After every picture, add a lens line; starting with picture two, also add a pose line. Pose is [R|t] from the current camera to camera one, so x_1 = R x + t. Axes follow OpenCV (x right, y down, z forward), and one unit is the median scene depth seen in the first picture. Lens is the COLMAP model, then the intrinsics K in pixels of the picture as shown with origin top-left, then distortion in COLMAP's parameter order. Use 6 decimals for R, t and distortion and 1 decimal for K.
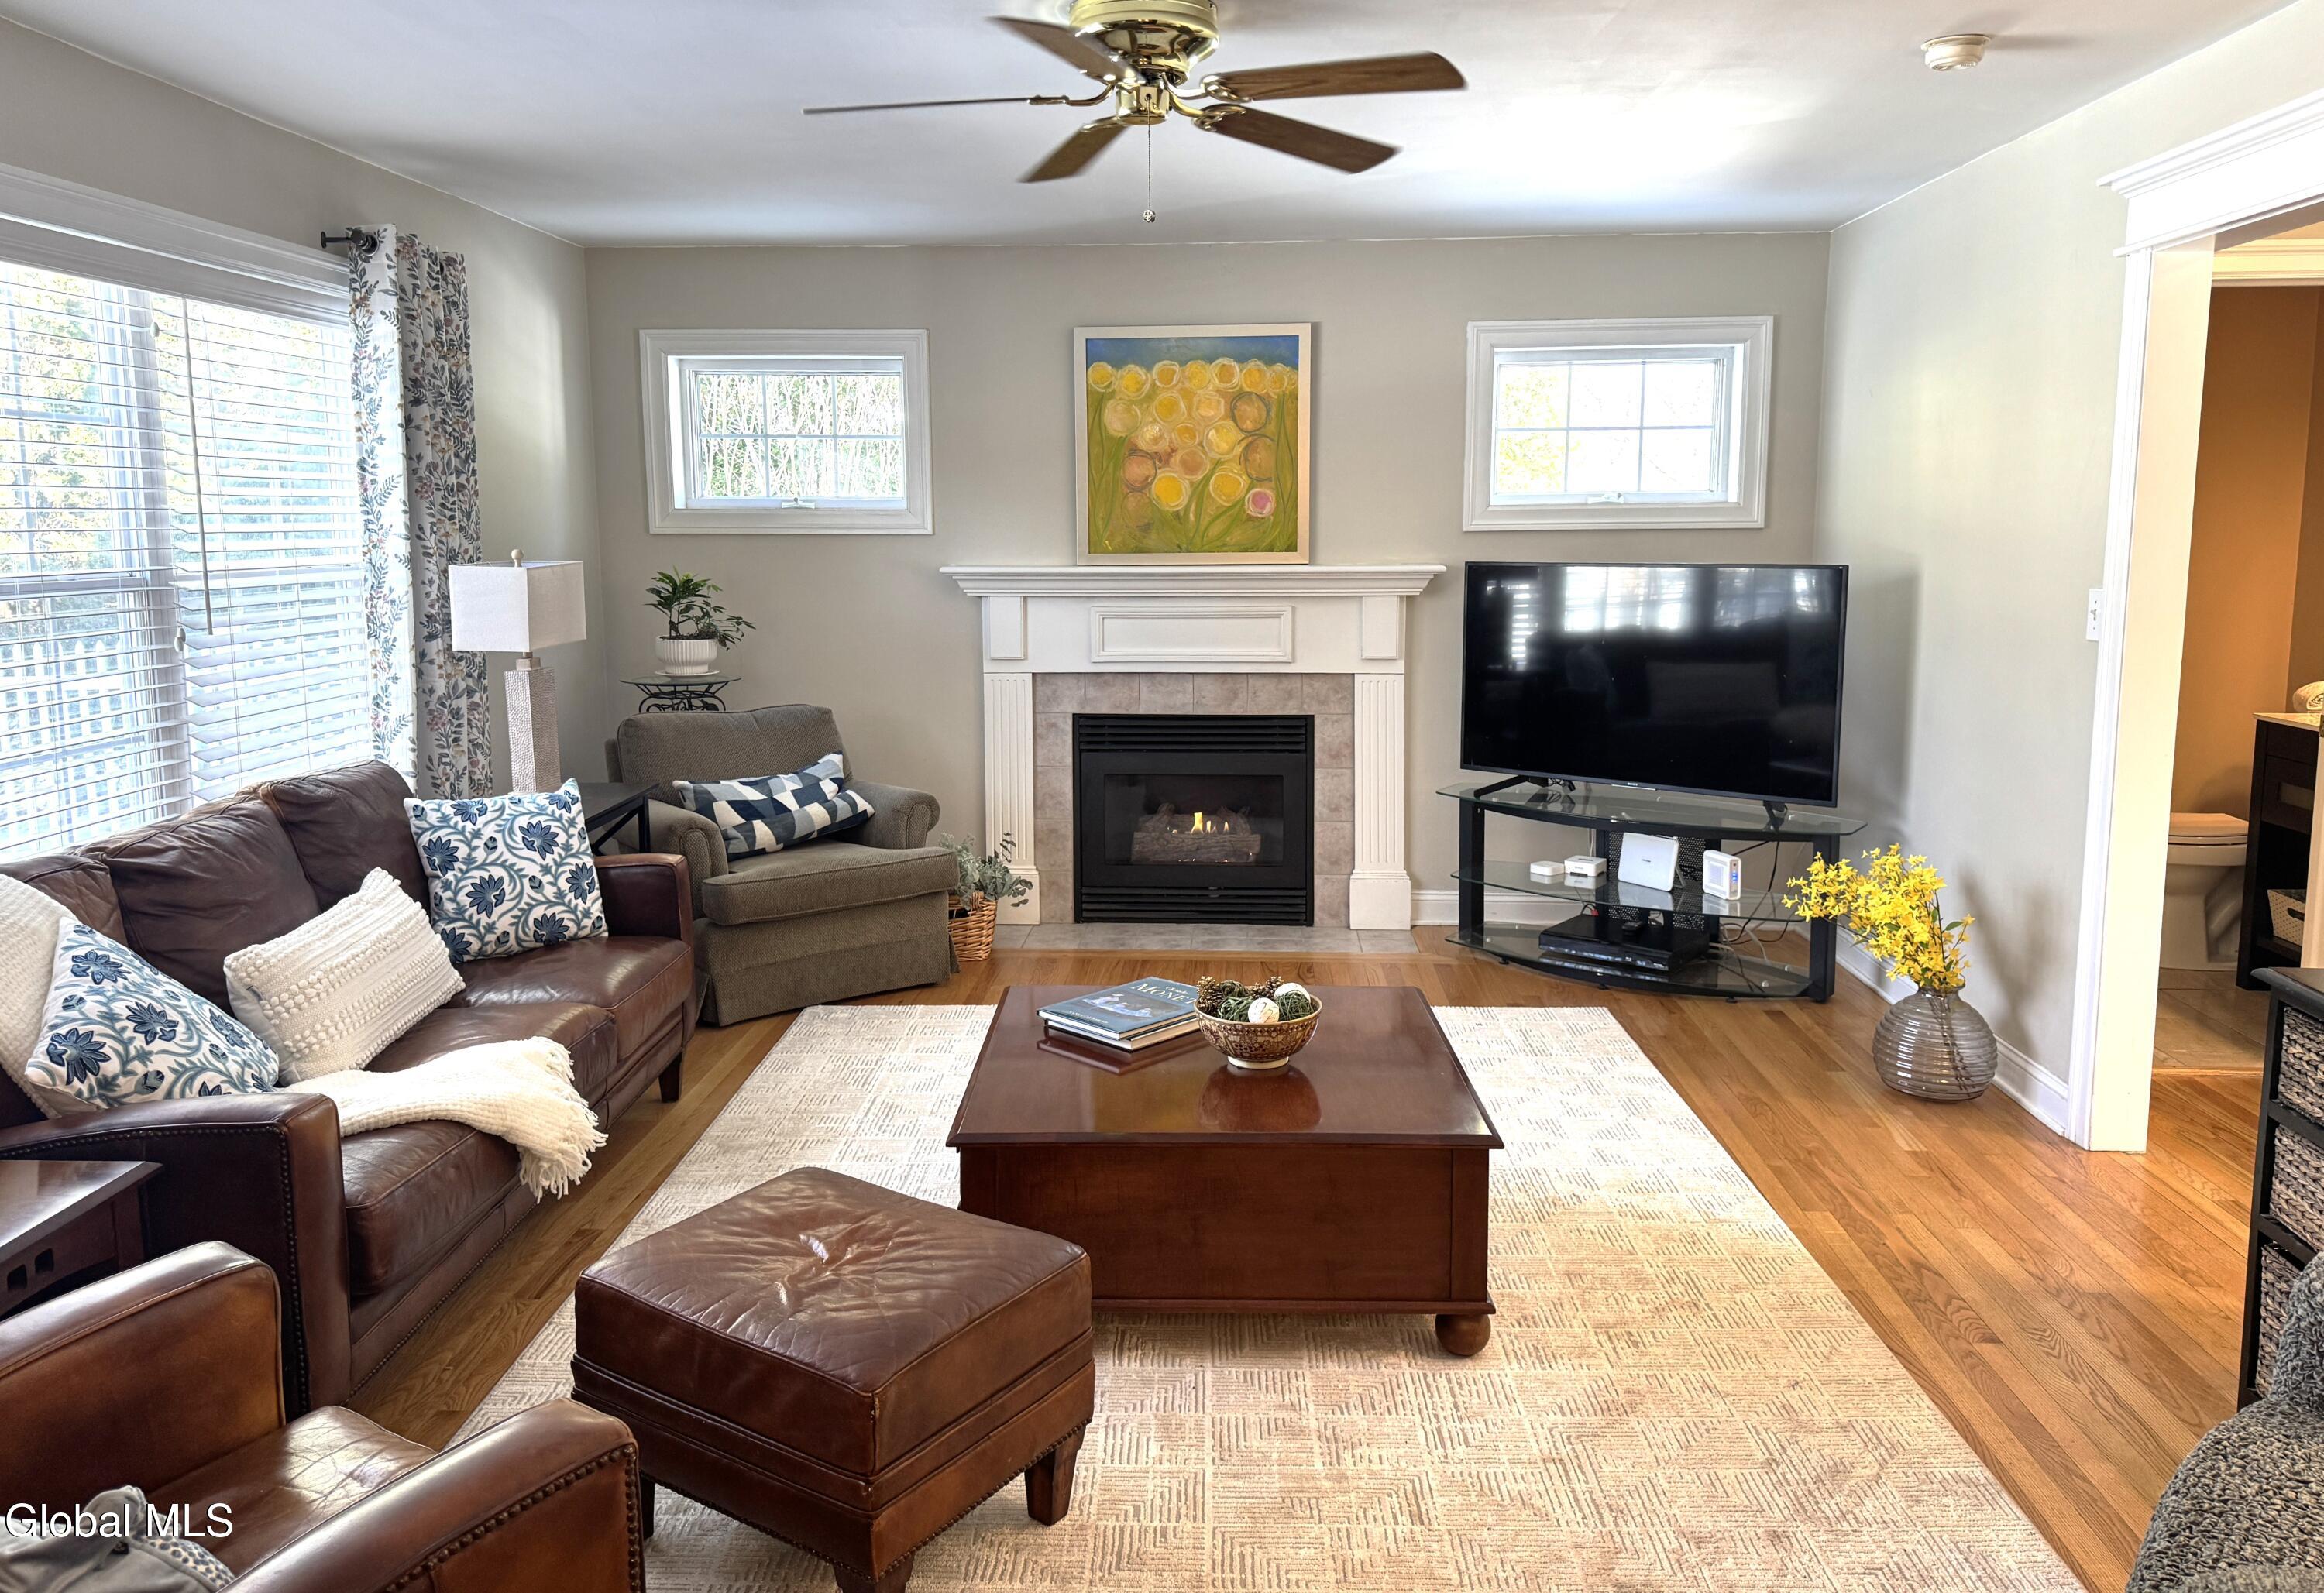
lens RADIAL K [[1651.4, 0, 1168.4], [0, 1651.4, 741.1], [0, 0, 1]] dist [0.066937, 0.000521]
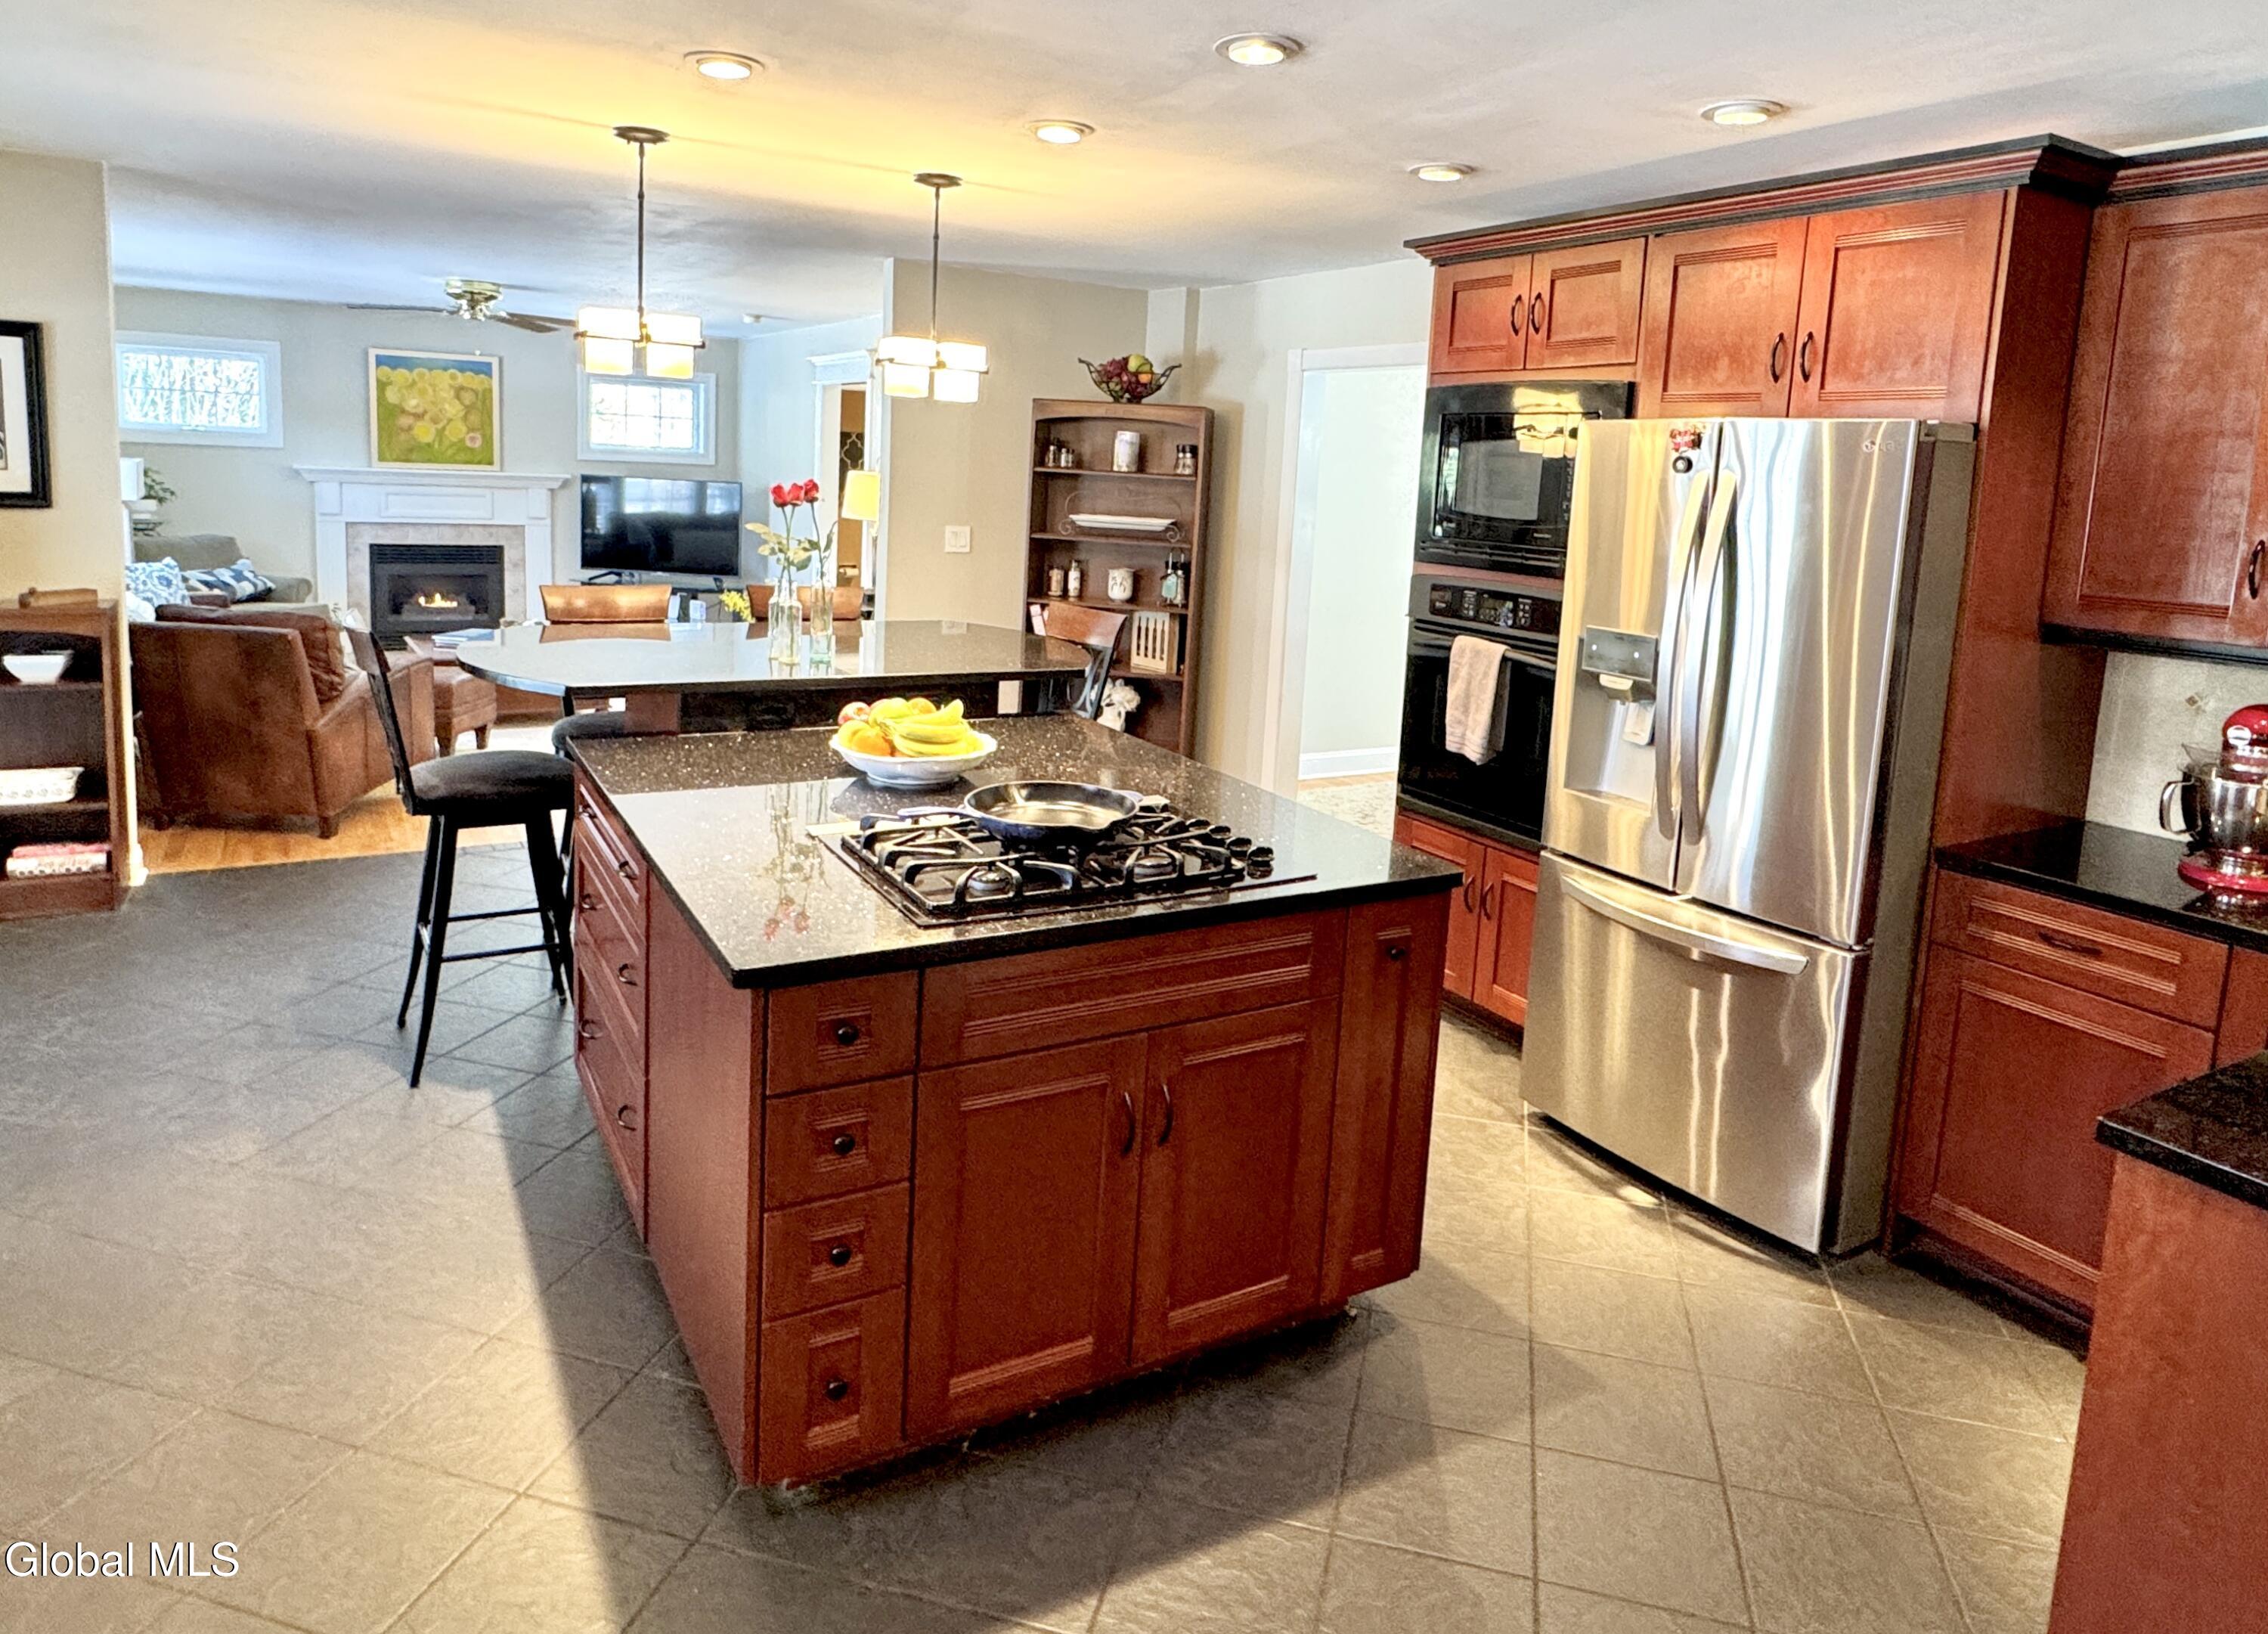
lens RADIAL K [[1375.6, 0, 1118.1], [0, 1375.6, 644.2], [0, 0, 1]] dist [0.001250, -0.001258]
pose [[0.835729, -0.027647, 0.548446, -0.220959], [0.020512, 0.999607, 0.019133, 0.092958], [-0.548759, -0.004740, 0.835967, -0.875984]]
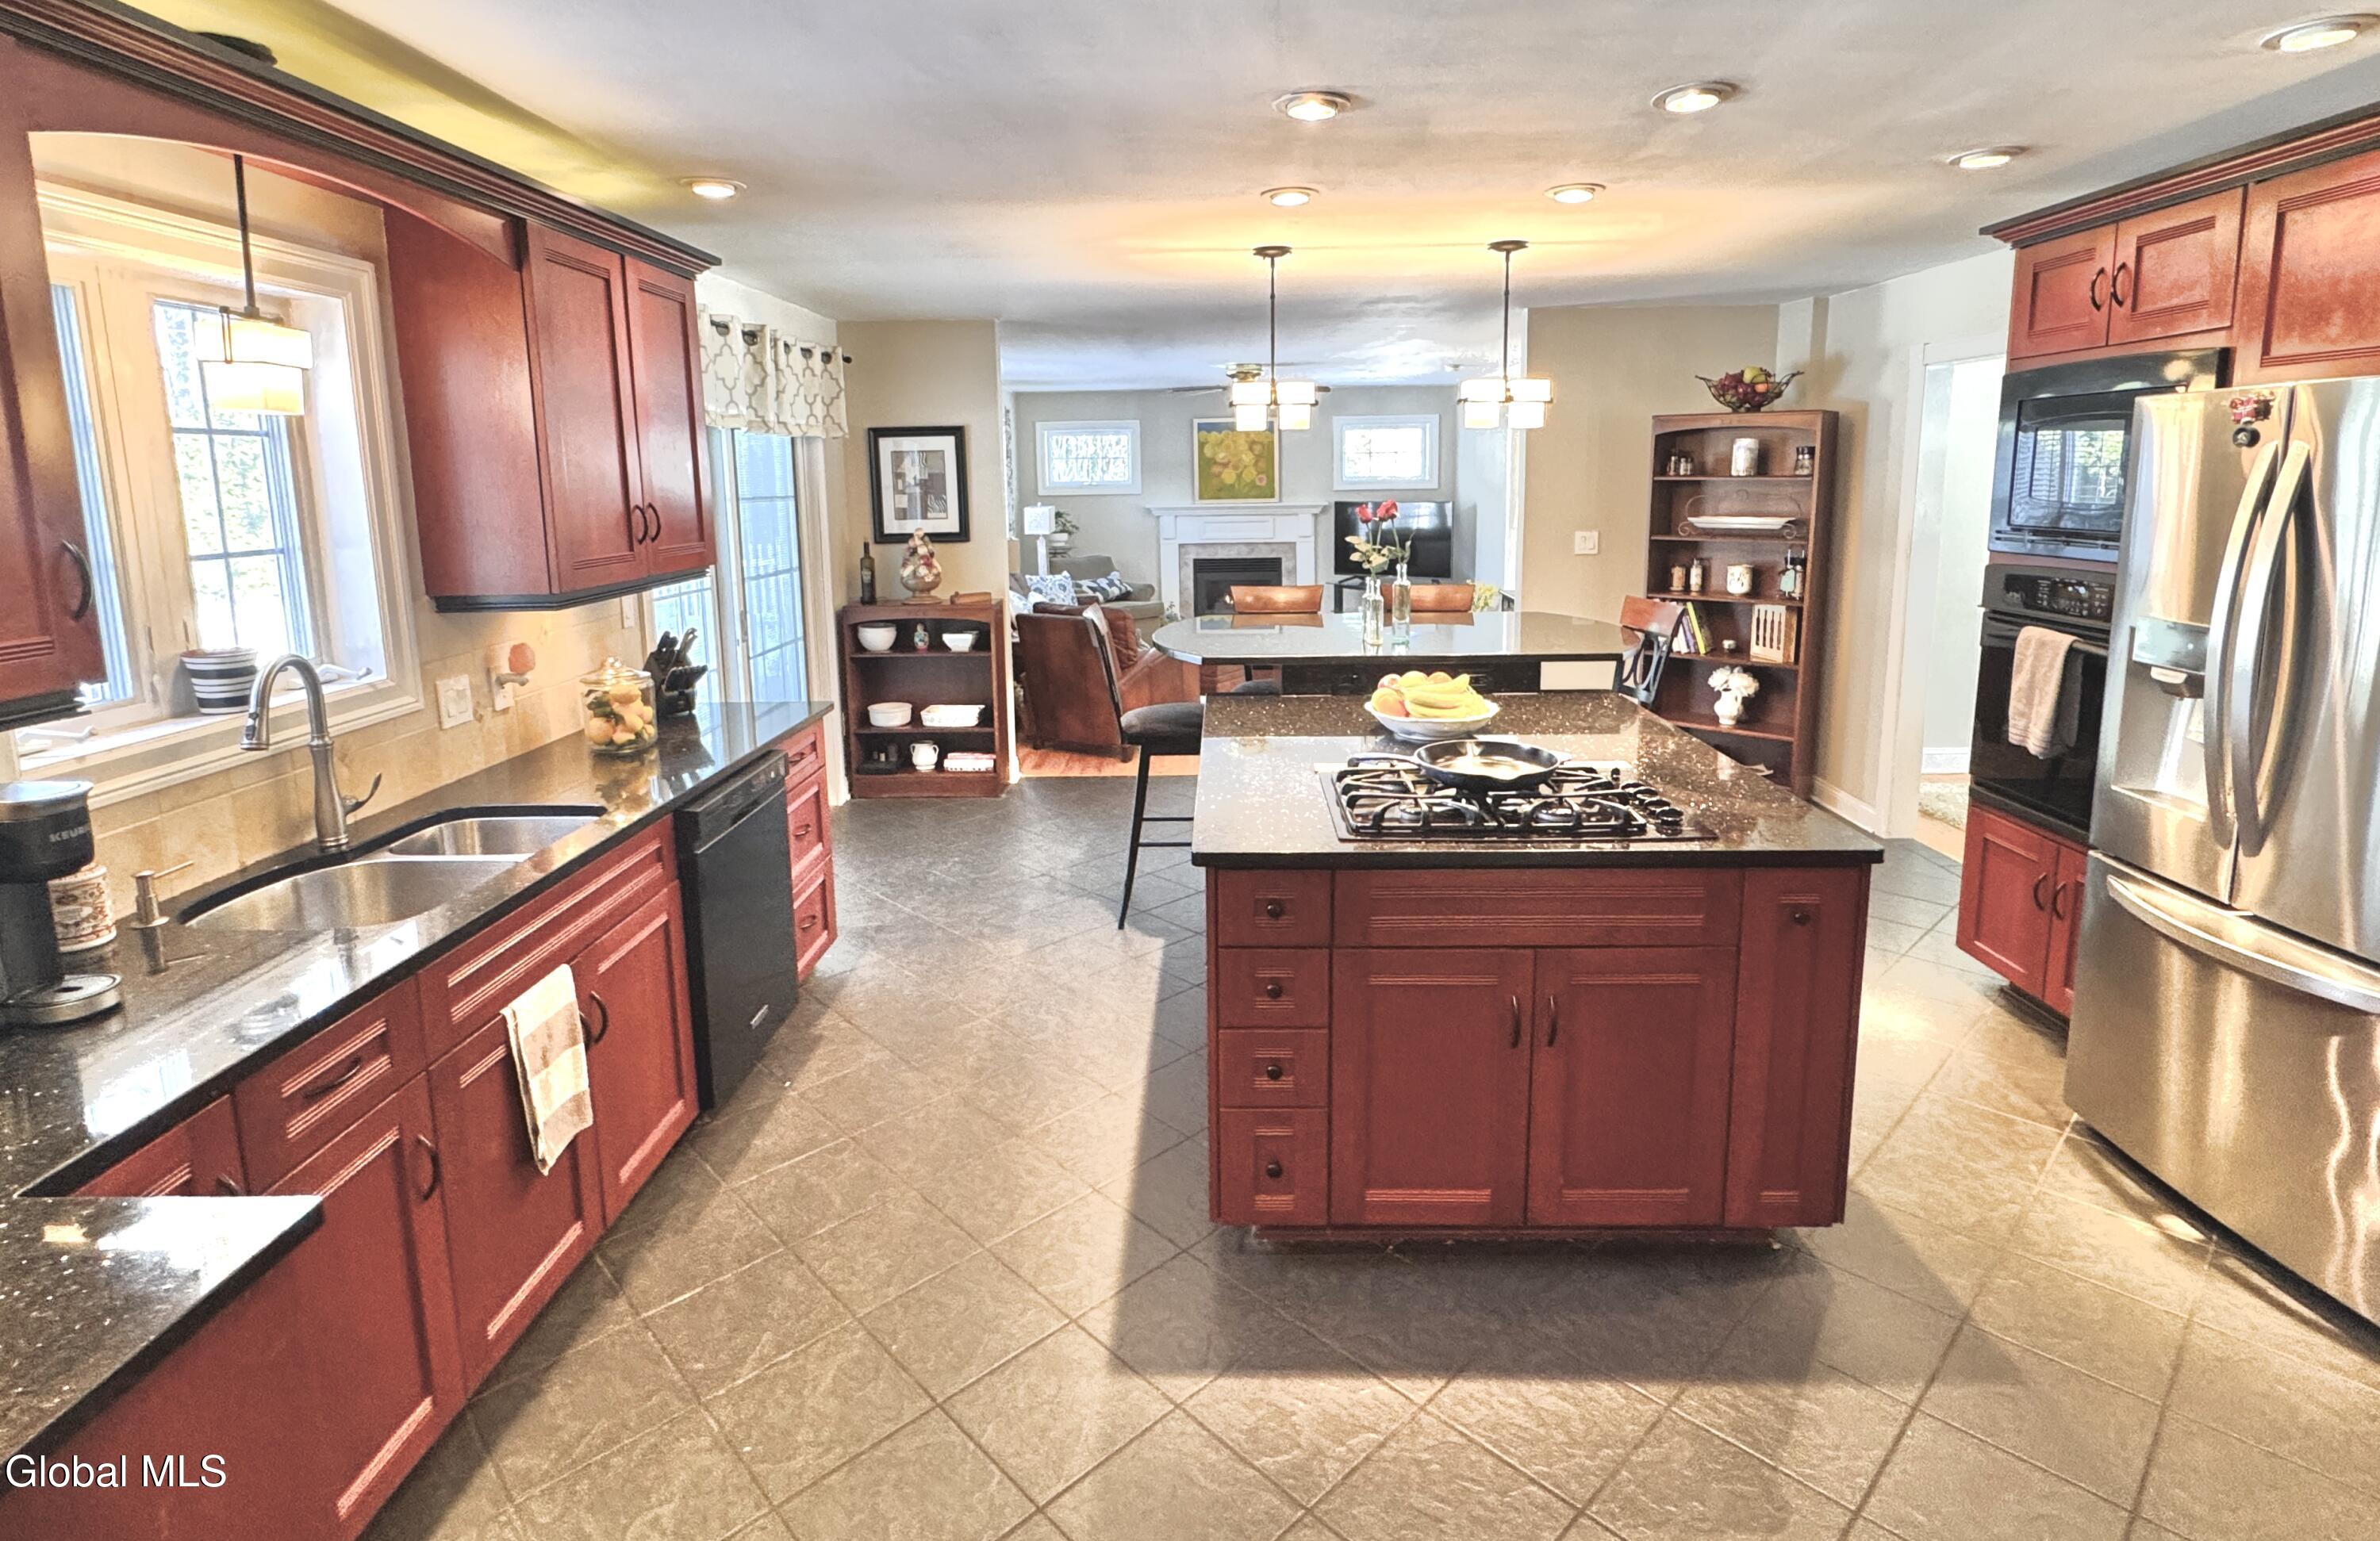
lens RADIAL K [[1149.7, 0, 1184.3], [0, 1149.7, 646.0], [0, 0, 1]] dist [0.003343, 0.000218]
pose [[0.999181, -0.018132, 0.036183, -0.148917], [0.017495, 0.999688, 0.017852, 0.097001], [-0.036495, -0.017204, 0.999186, -0.931055]]
